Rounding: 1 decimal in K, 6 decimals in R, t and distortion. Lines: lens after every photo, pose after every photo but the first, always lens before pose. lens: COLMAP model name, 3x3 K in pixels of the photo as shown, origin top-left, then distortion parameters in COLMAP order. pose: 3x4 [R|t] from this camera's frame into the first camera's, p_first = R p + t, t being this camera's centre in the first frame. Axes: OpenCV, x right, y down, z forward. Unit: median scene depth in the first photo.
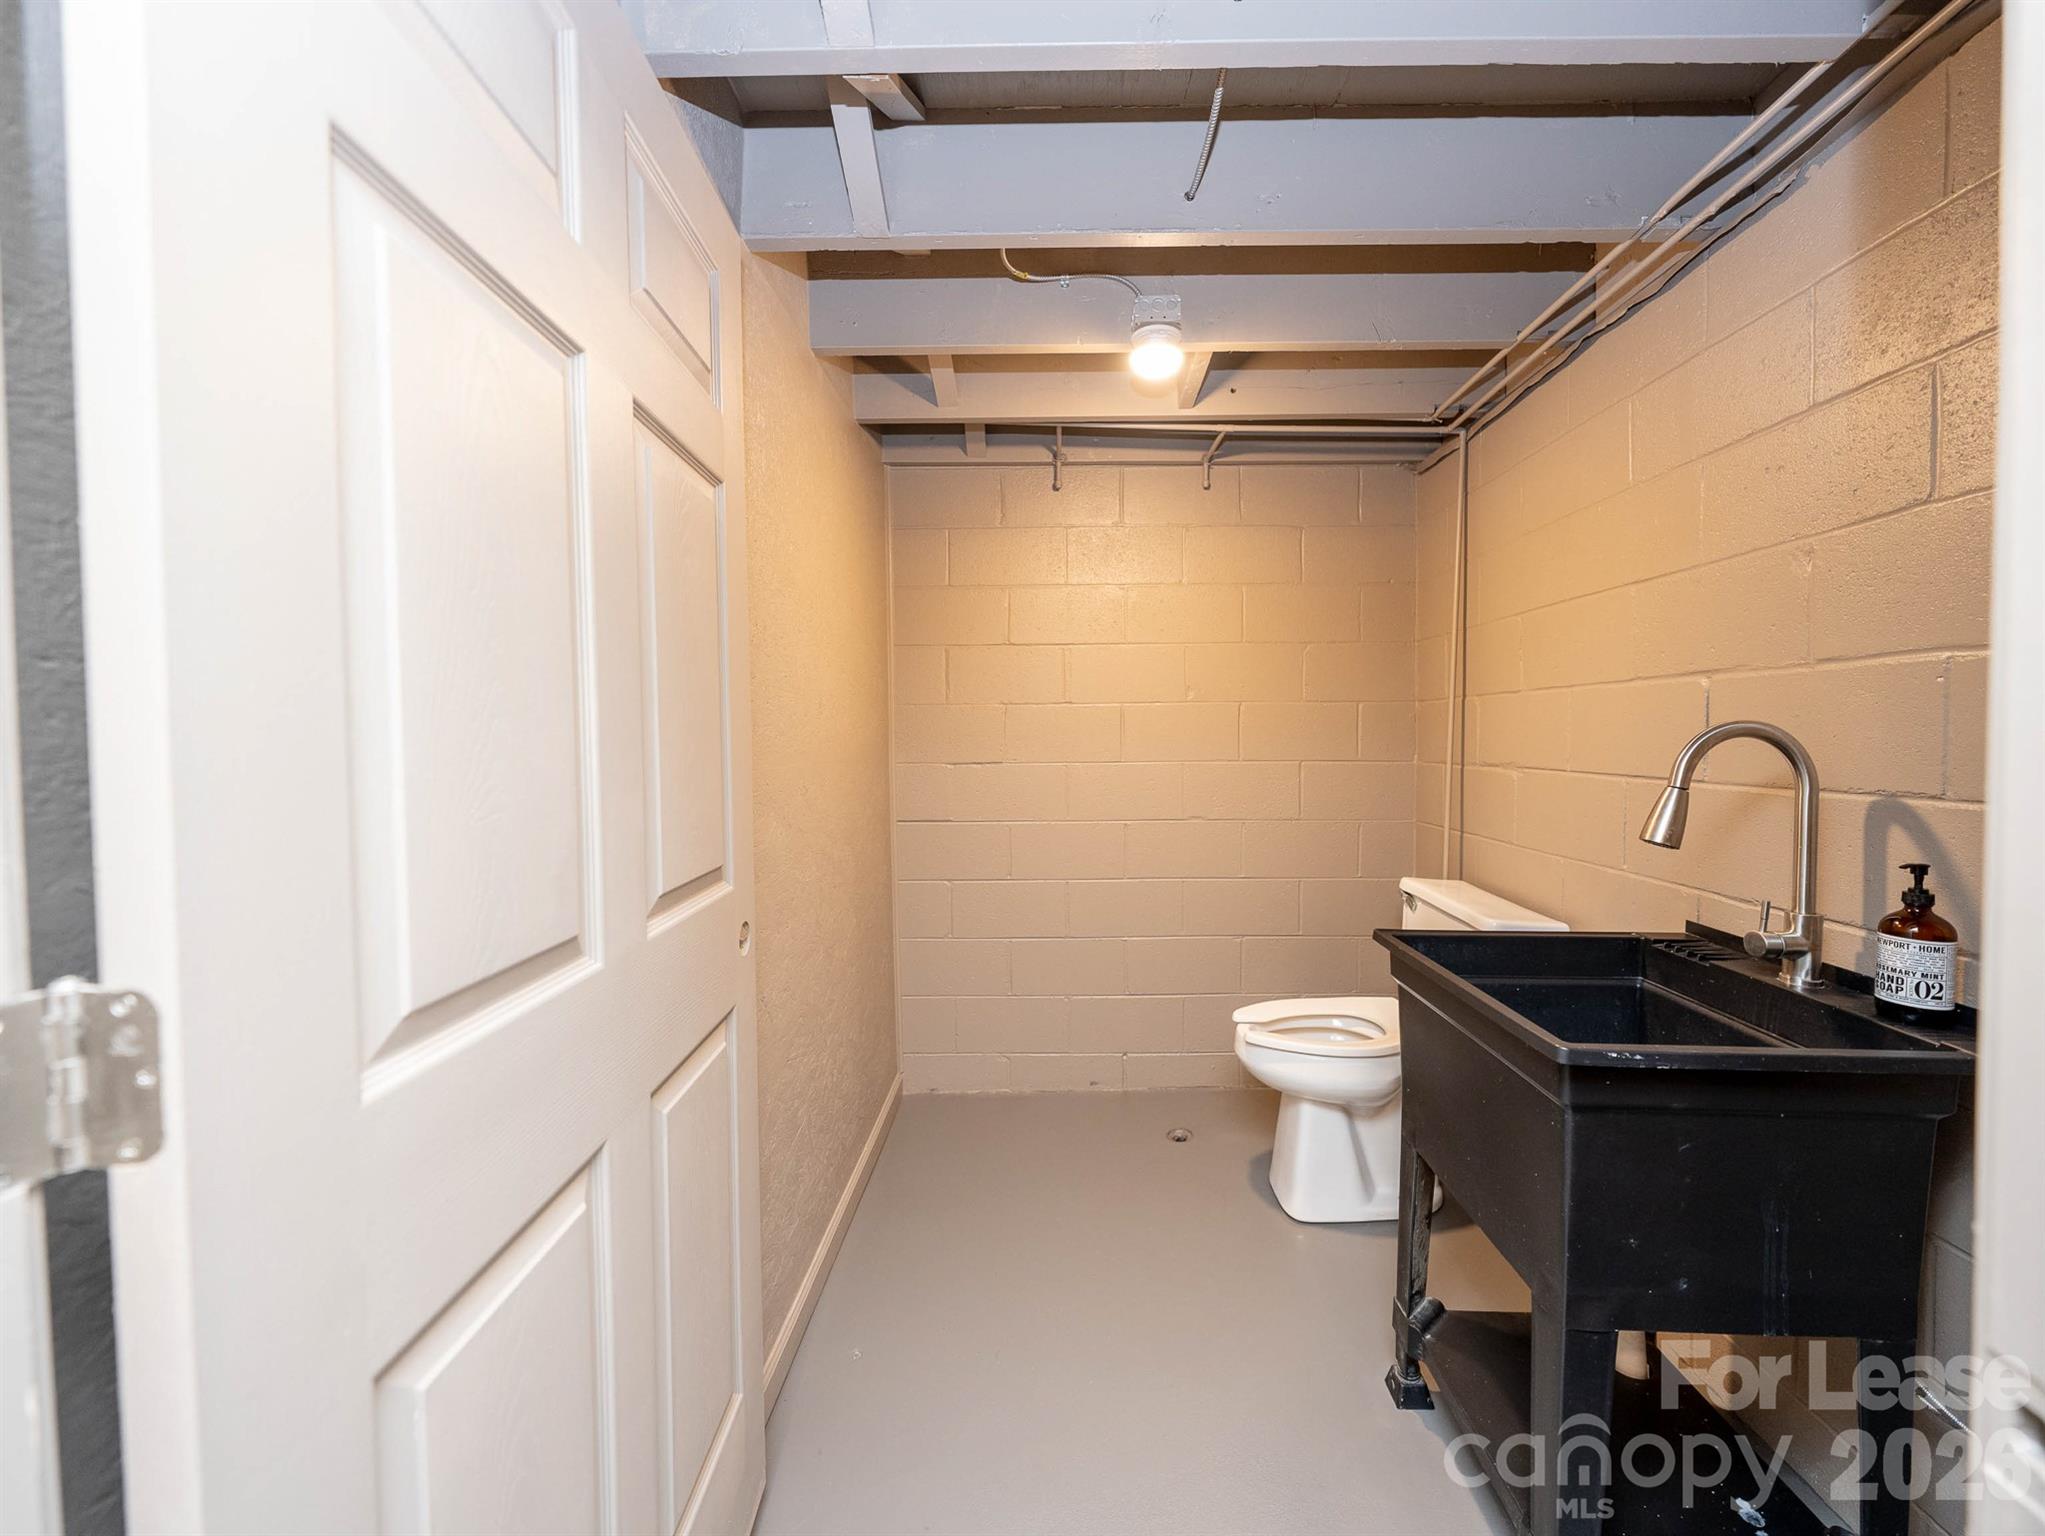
lens RADIAL K [[781.0, 0, 1055.0], [0, 781.0, 760.2], [0, 0, 1]] dist [0.000288, -0.003521]
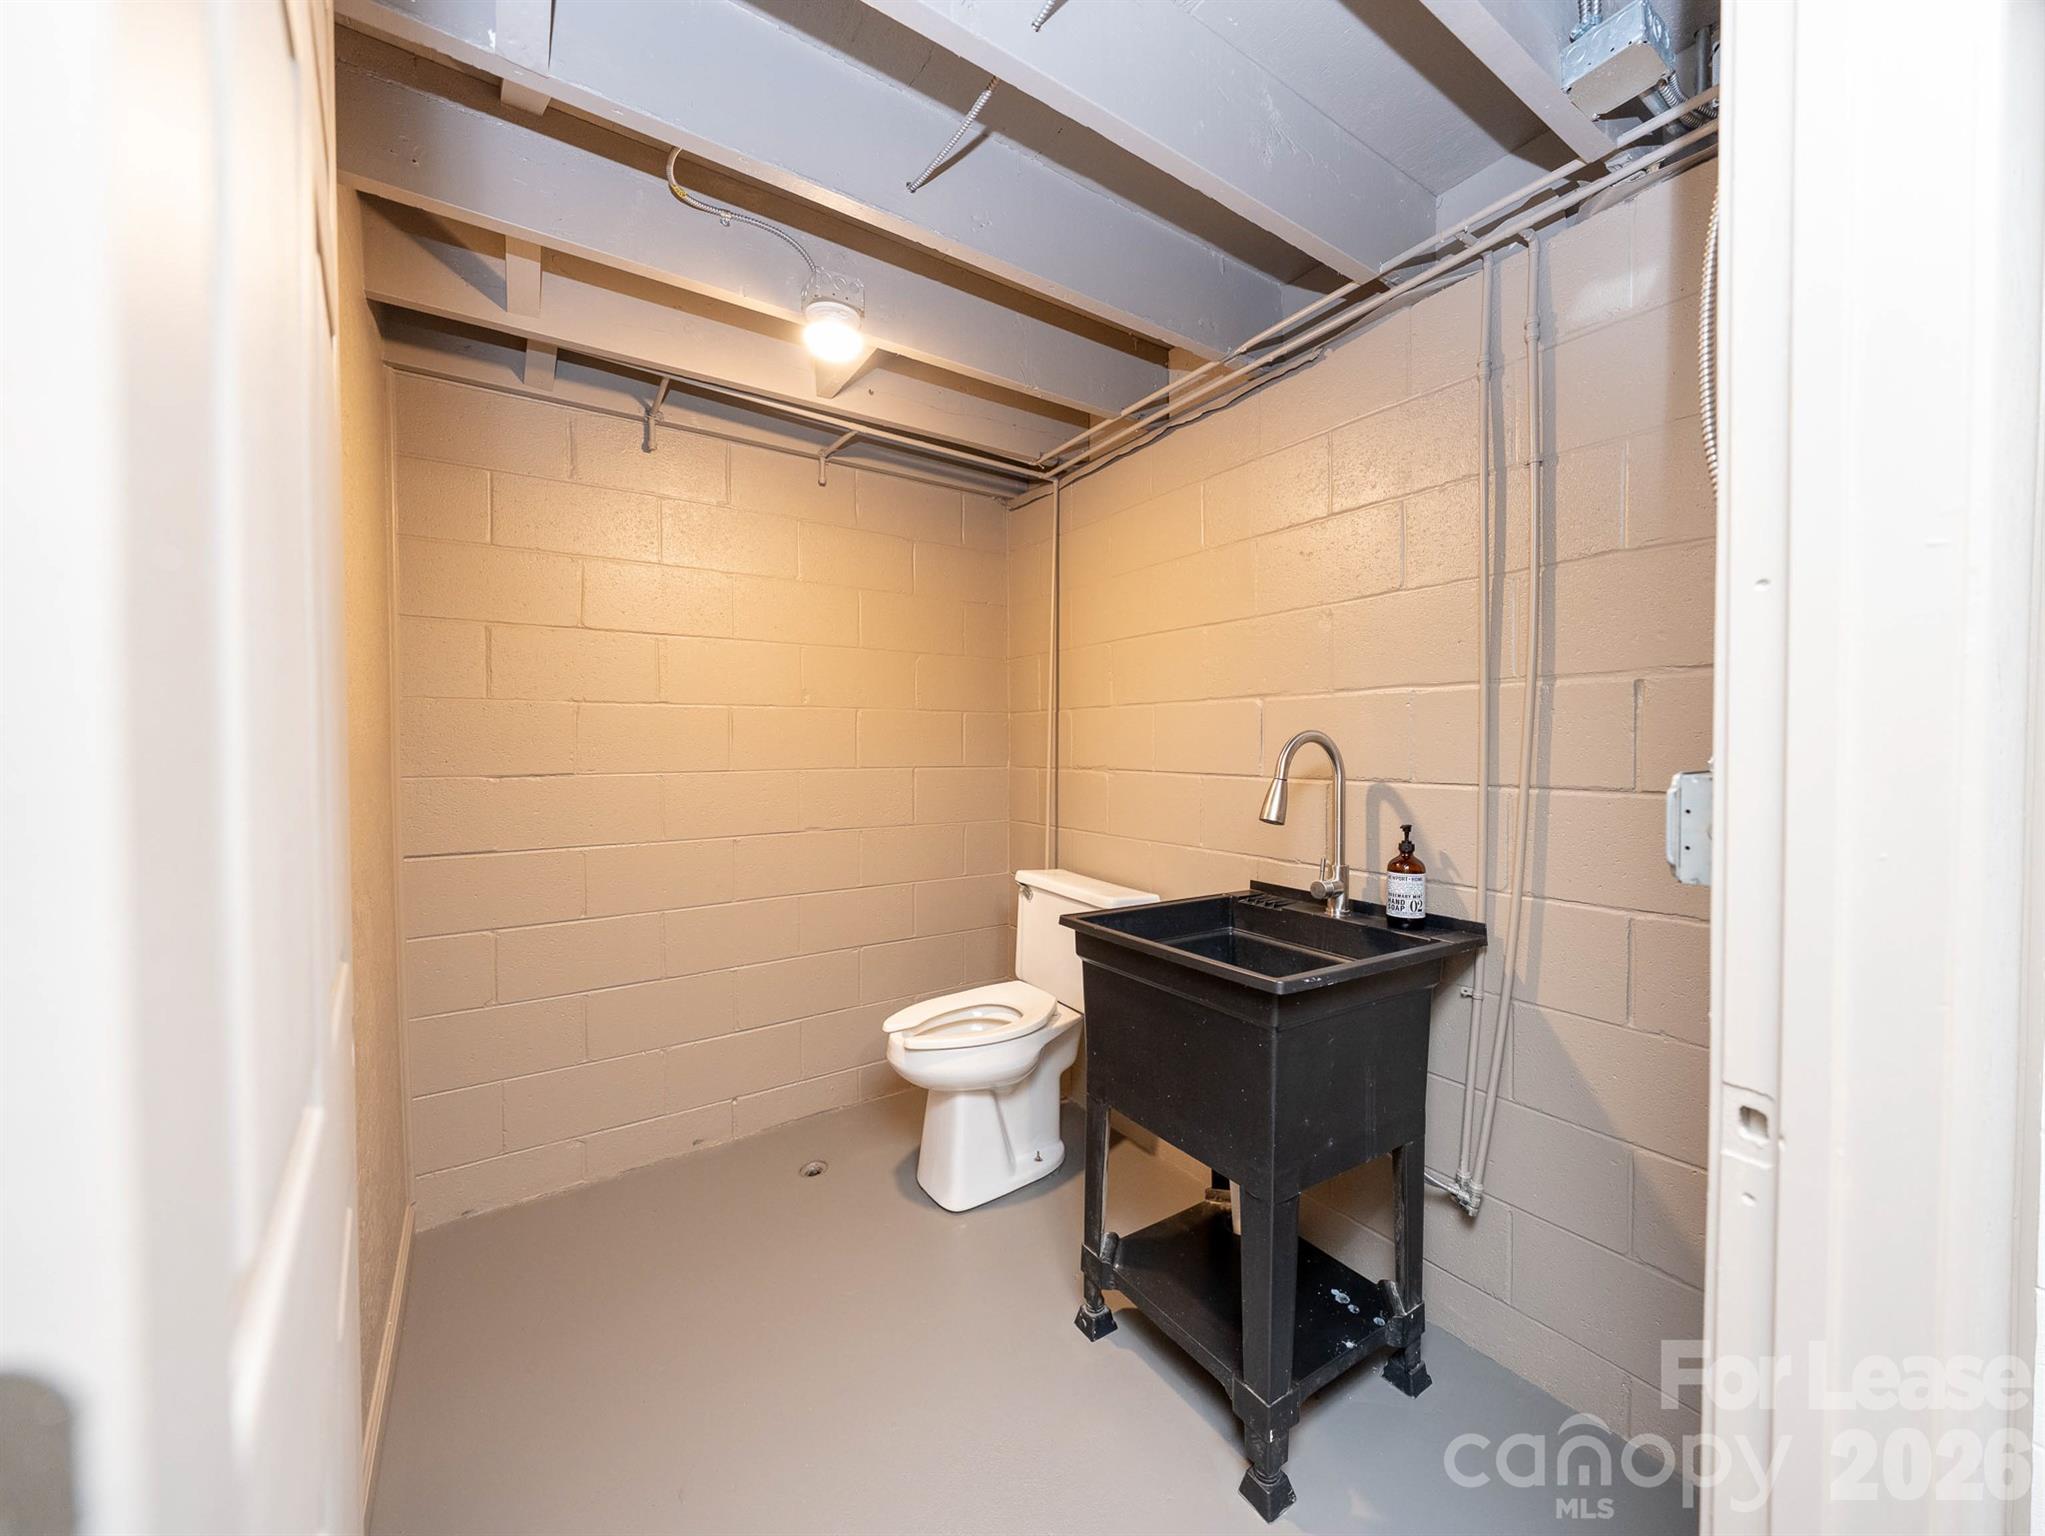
lens RADIAL K [[781.0, 0, 1055.0], [0, 781.0, 760.2], [0, 0, 1]] dist [0.000288, -0.003521]
pose [[0.811022, -0.007049, 0.584973, -0.207515], [0.015147, 0.999845, -0.008951, 0.005393], [-0.584820, 0.016120, 0.811003, 0.089635]]
